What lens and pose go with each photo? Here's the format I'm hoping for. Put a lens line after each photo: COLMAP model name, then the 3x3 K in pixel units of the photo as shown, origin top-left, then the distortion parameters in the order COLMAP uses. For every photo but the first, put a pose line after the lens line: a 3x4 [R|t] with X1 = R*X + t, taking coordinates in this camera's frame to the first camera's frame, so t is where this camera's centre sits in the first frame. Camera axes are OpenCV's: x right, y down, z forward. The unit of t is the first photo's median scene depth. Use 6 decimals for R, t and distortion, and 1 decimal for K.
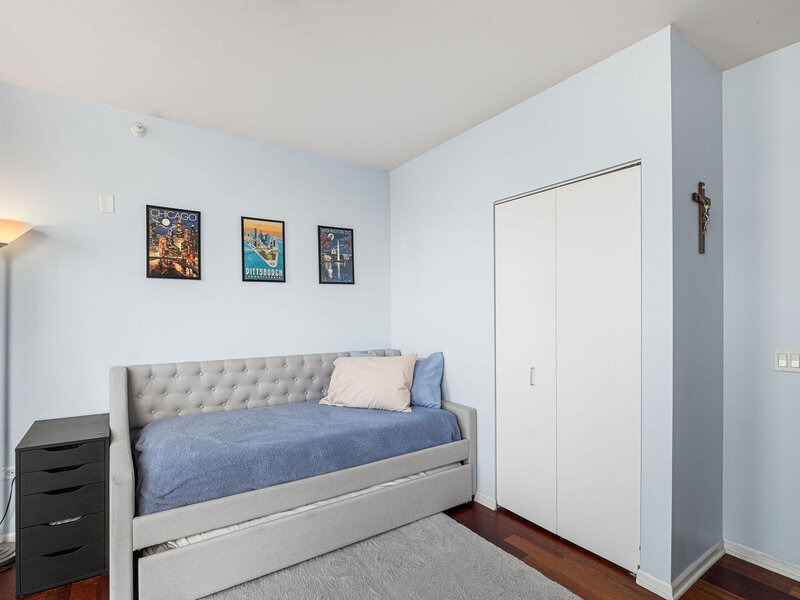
lens RADIAL K [[402.9, 0, 395.7], [0, 402.9, 303.2], [0, 0, 1]] dist [0.000335, -0.005833]
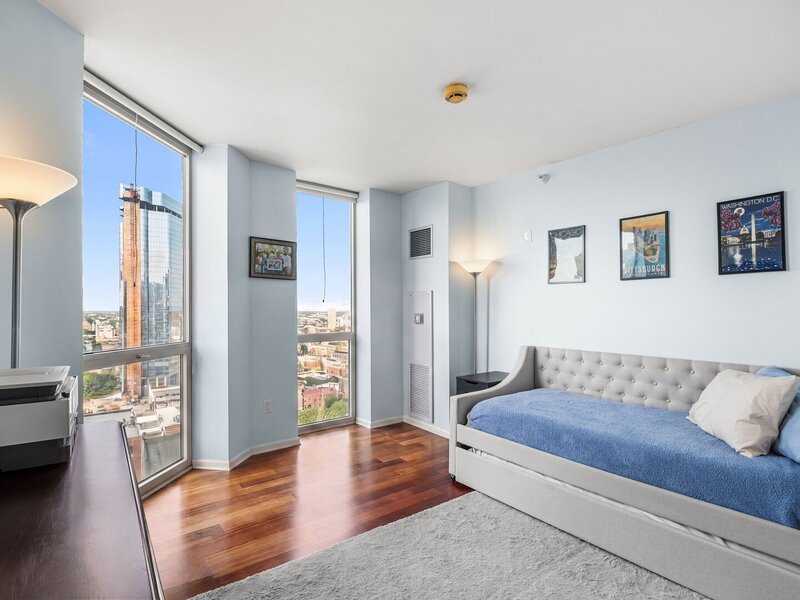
lens RADIAL K [[402.9, 0, 395.7], [0, 402.9, 304.6], [0, 0, 1]] dist [0.000335, -0.005833]
pose [[0.072041, -0.010331, -0.997348, 0.607781], [0.008322, 0.999918, -0.009757, 0.013451], [0.997367, -0.007597, 0.072121, 0.328810]]
